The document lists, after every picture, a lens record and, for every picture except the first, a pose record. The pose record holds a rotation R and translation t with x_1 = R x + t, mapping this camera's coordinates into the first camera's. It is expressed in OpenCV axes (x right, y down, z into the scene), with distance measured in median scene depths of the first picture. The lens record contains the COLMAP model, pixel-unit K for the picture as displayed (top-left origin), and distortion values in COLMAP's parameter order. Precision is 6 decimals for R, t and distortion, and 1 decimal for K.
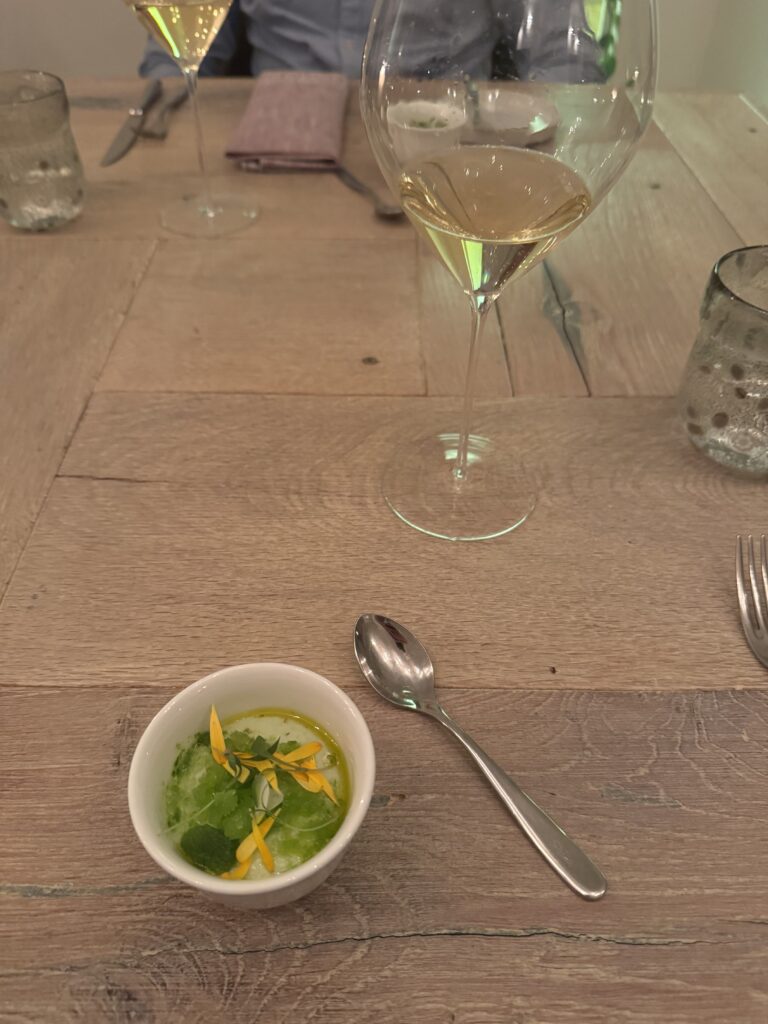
lens RADIAL K [[731.2, 0, 384.0], [0, 731.2, 512.0], [0, 0, 1]] dist [-0.018568, -0.008268]
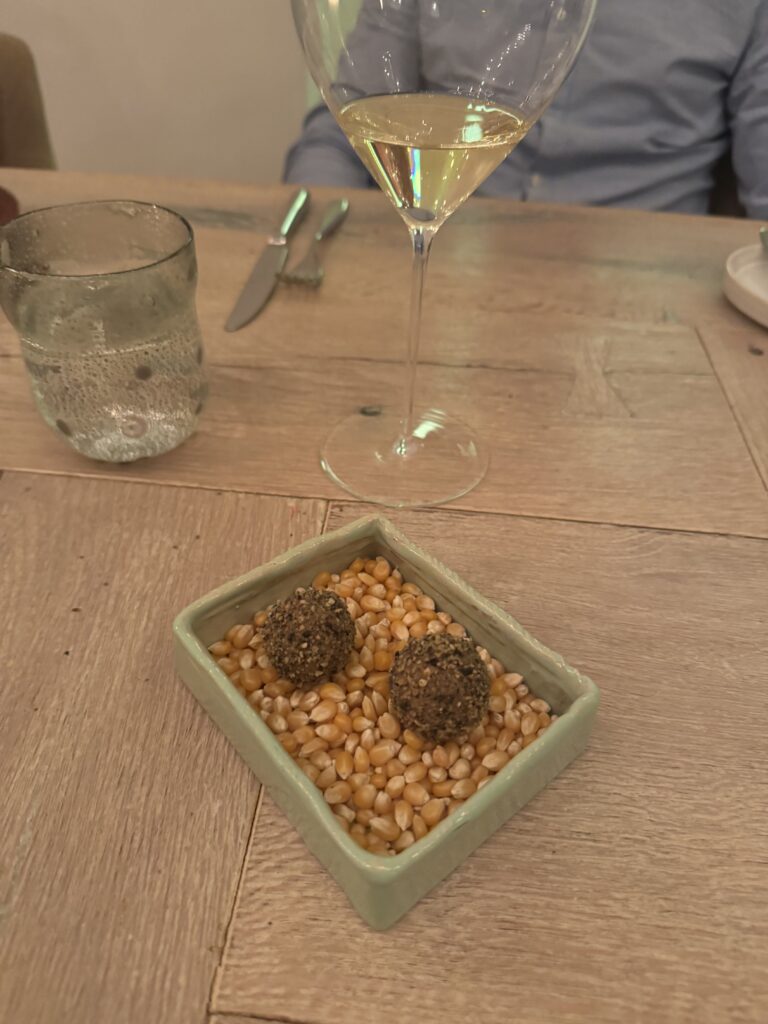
lens RADIAL K [[731.2, 0, 384.0], [0, 731.2, 512.0], [0, 0, 1]] dist [-0.018568, -0.008268]
pose [[0.994538, 0.083504, -0.062622, -0.432632], [-0.087989, 0.993468, -0.072653, -0.621689], [0.056146, 0.077767, 0.995389, 0.824460]]
